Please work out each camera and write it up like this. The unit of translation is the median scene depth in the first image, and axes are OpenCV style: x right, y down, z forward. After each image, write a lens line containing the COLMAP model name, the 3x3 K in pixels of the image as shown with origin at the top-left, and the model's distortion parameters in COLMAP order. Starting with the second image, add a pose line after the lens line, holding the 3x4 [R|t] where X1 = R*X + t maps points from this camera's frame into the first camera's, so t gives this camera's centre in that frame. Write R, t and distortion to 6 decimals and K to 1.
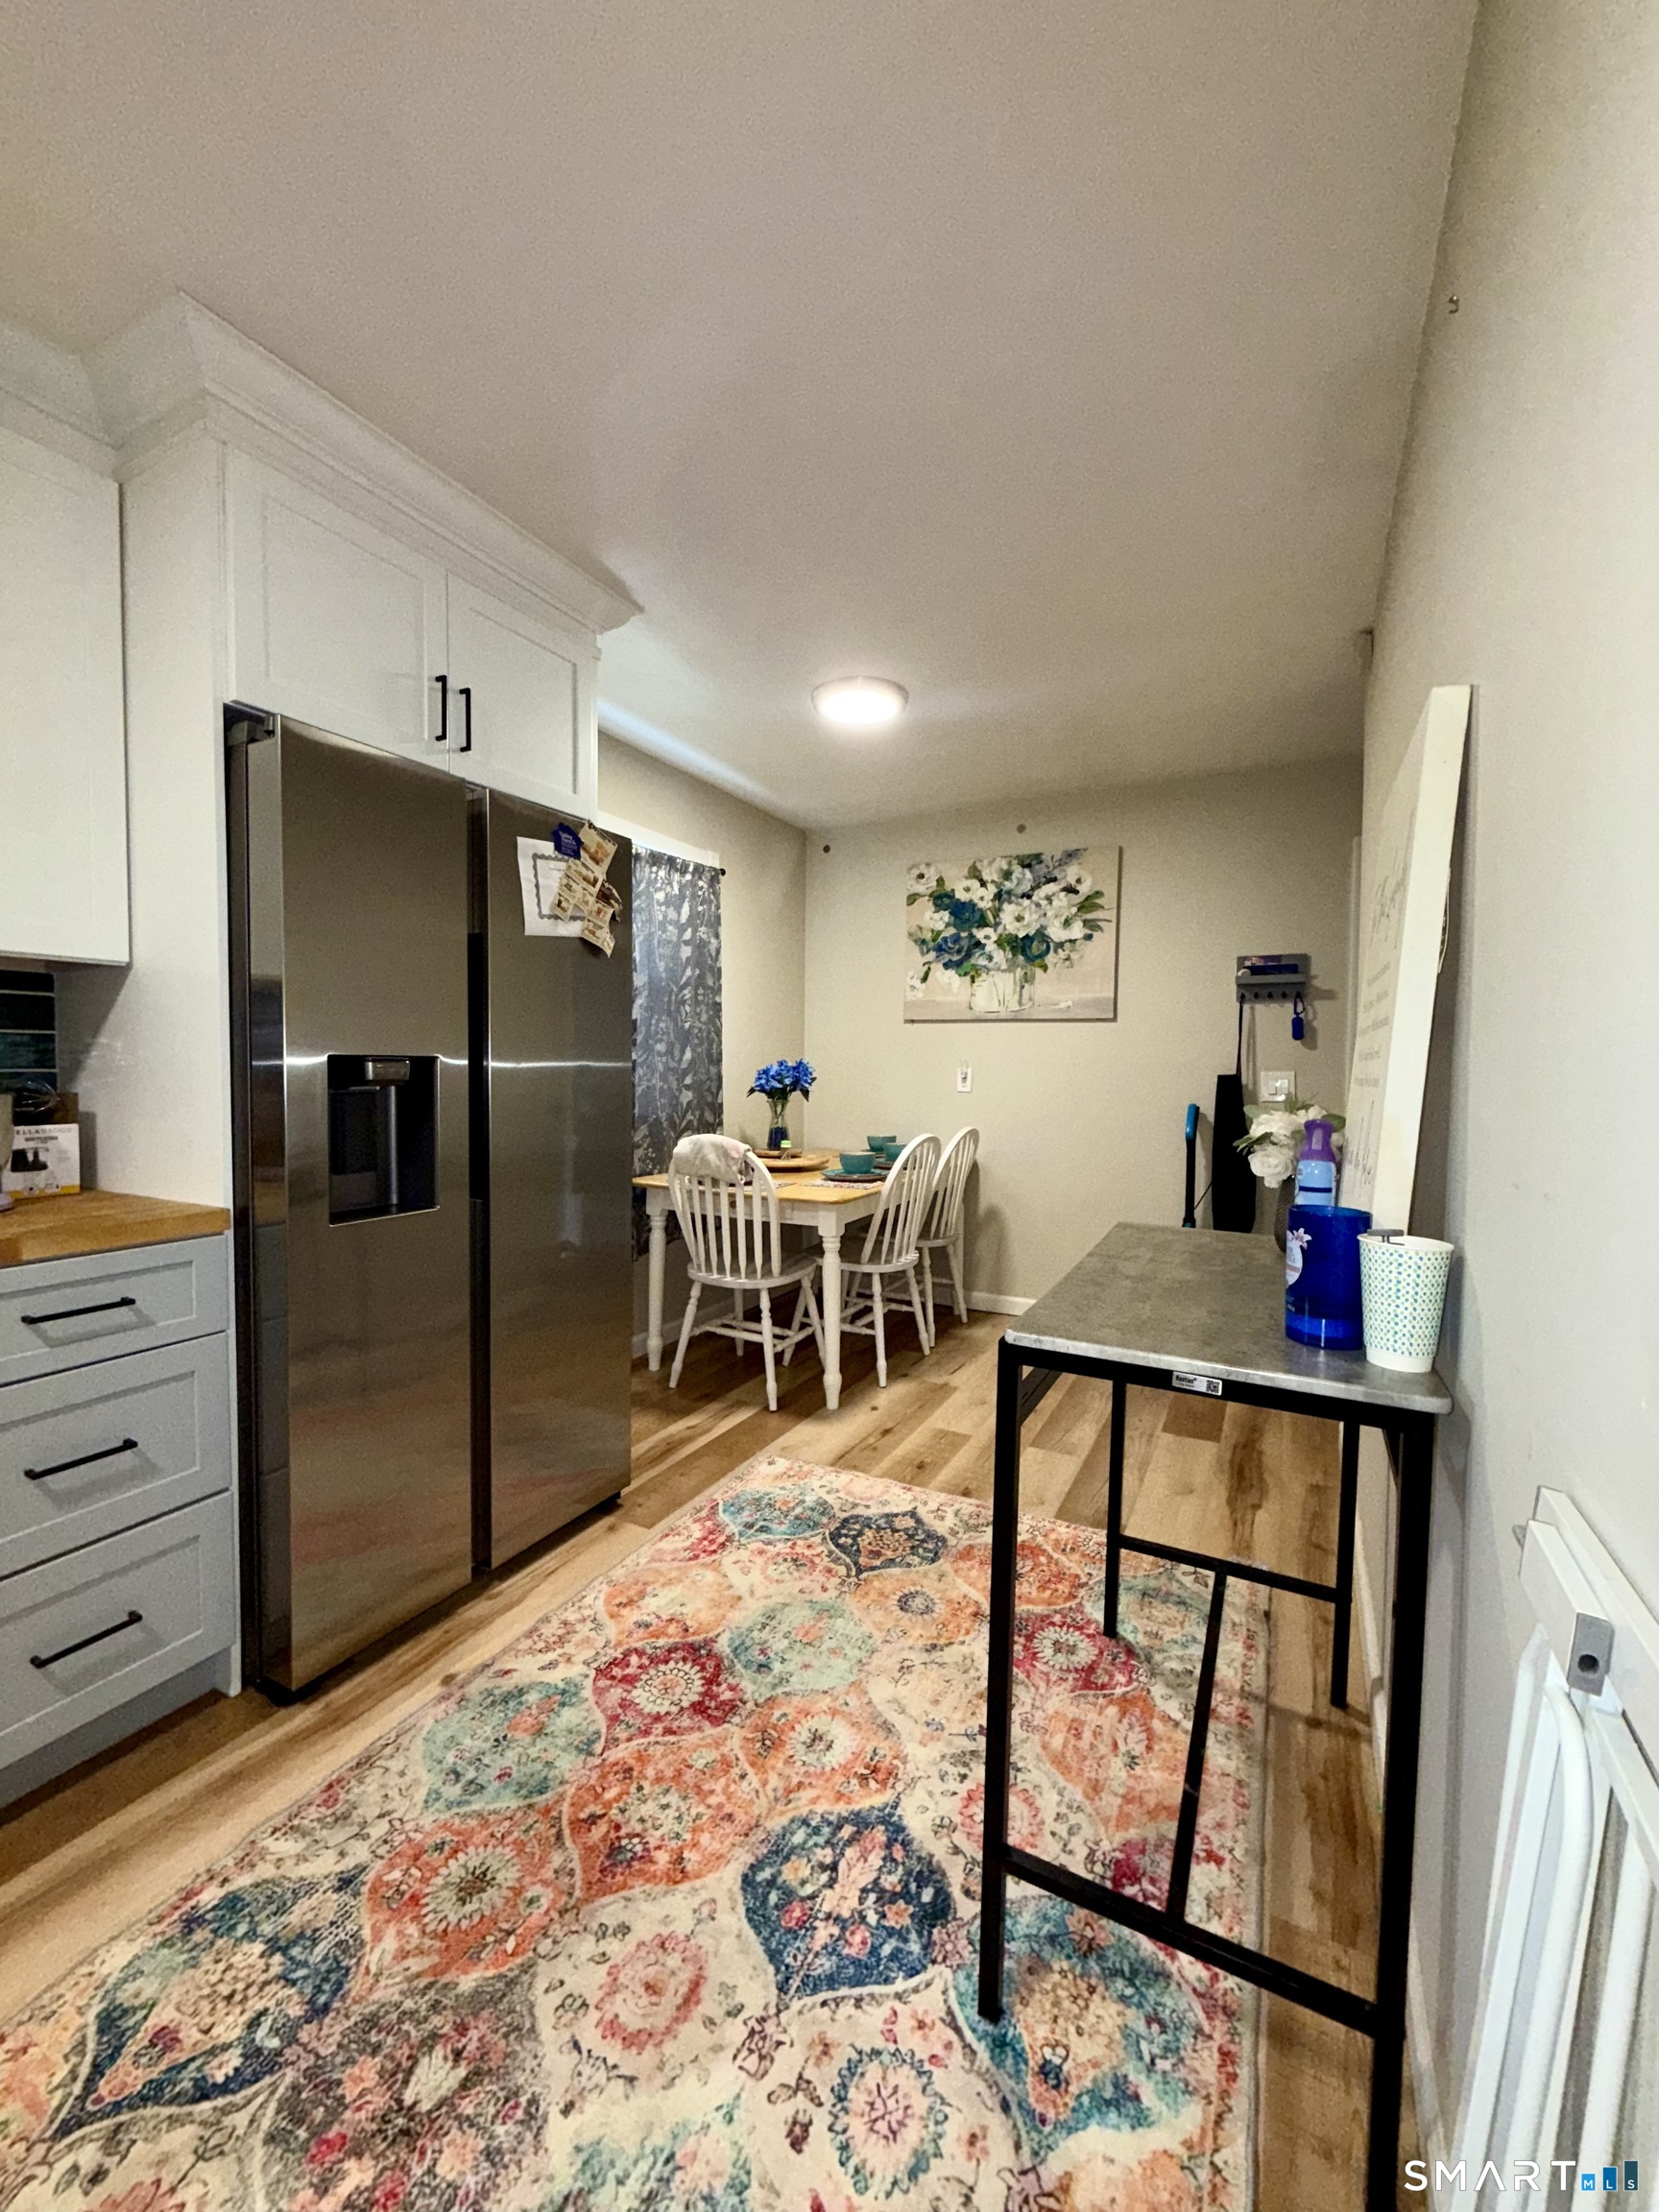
lens RADIAL K [[888.8, 0, 835.1], [0, 888.8, 1095.9], [0, 0, 1]] dist [0.001953, 0.000117]
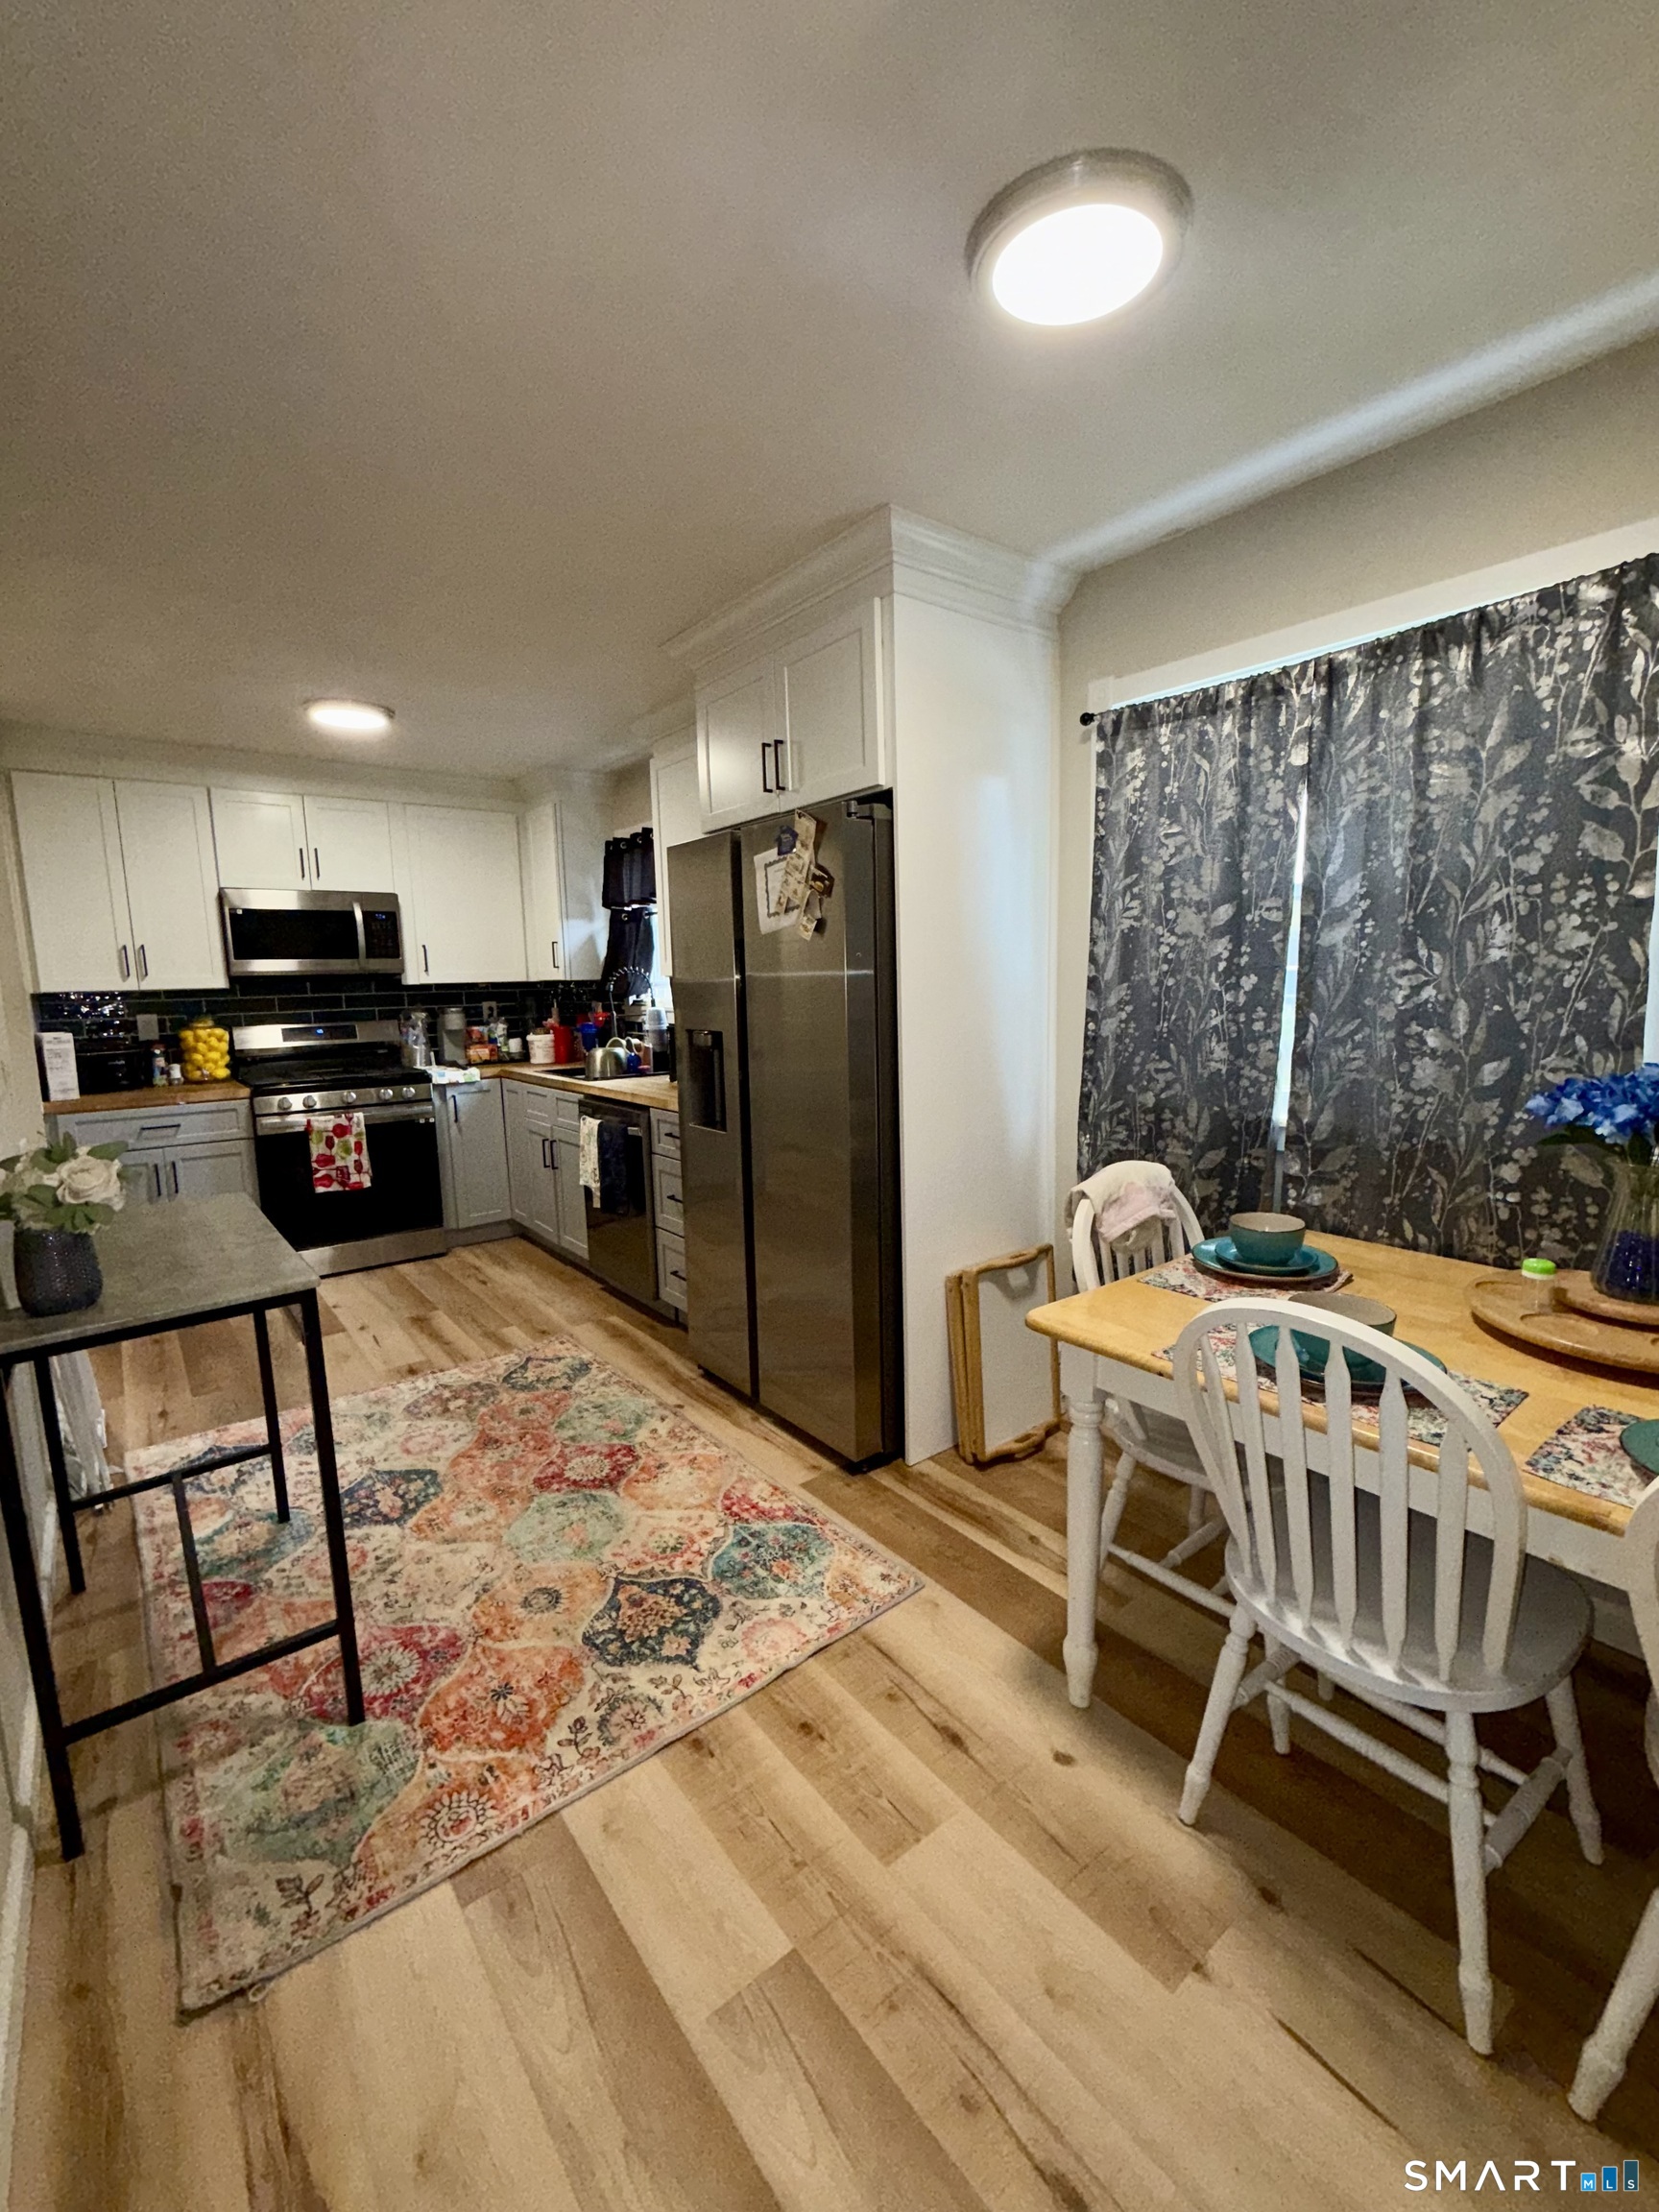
lens RADIAL K [[949.4, 0, 829.5], [0, 949.4, 1106.0], [0, 0, 1]] dist [0.000844, 0.000319]
pose [[-0.427305, 0.123626, -0.895616, 0.823162], [-0.011114, 0.989814, 0.141931, -0.134231], [0.904039, 0.070602, -0.421578, 1.664758]]
